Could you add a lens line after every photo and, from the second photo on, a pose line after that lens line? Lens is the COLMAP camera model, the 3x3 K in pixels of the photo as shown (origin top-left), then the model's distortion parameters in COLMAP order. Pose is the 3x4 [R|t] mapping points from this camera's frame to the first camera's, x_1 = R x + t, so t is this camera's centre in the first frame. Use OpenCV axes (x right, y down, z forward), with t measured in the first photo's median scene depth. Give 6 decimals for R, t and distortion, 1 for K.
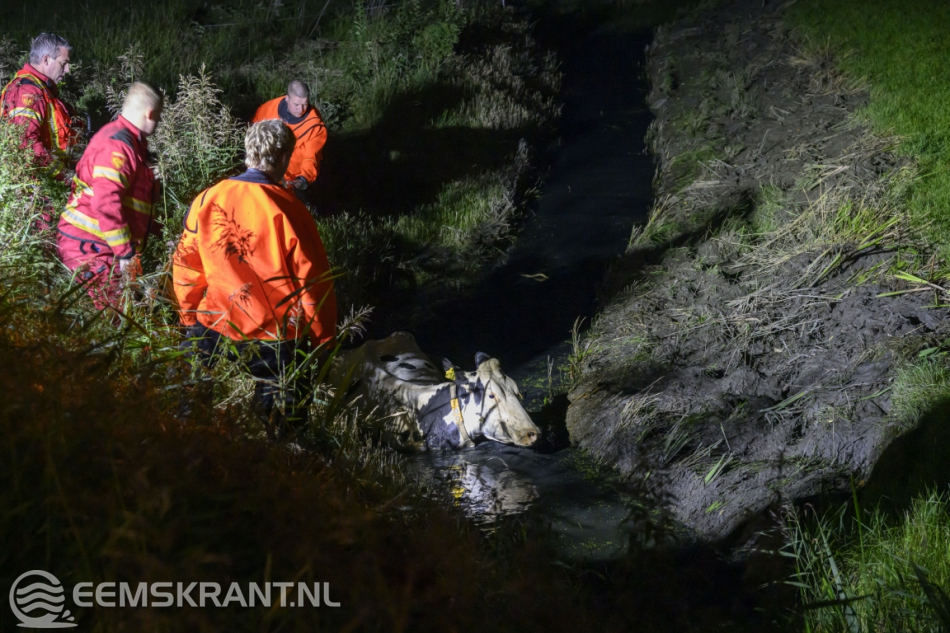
lens RADIAL K [[1651.9, 0, 504.5], [0, 1651.9, 330.2], [0, 0, 1]] dist [0.010440, 0.000000]
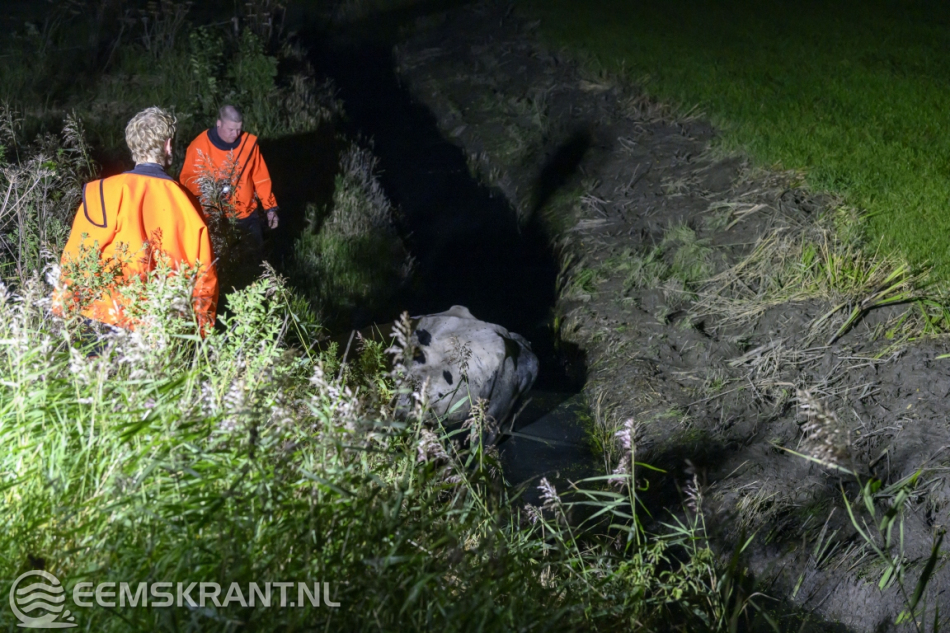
lens RADIAL K [[1572.0, 0, 471.9], [0, 1572.0, 316.3], [0, 0, 1]] dist [-0.030013, 0.000000]
pose [[0.971311, -0.050823, 0.232317, -0.166218], [0.051055, 0.998683, 0.005021, -0.042348], [-0.232266, 0.006984, 0.972627, 0.120088]]
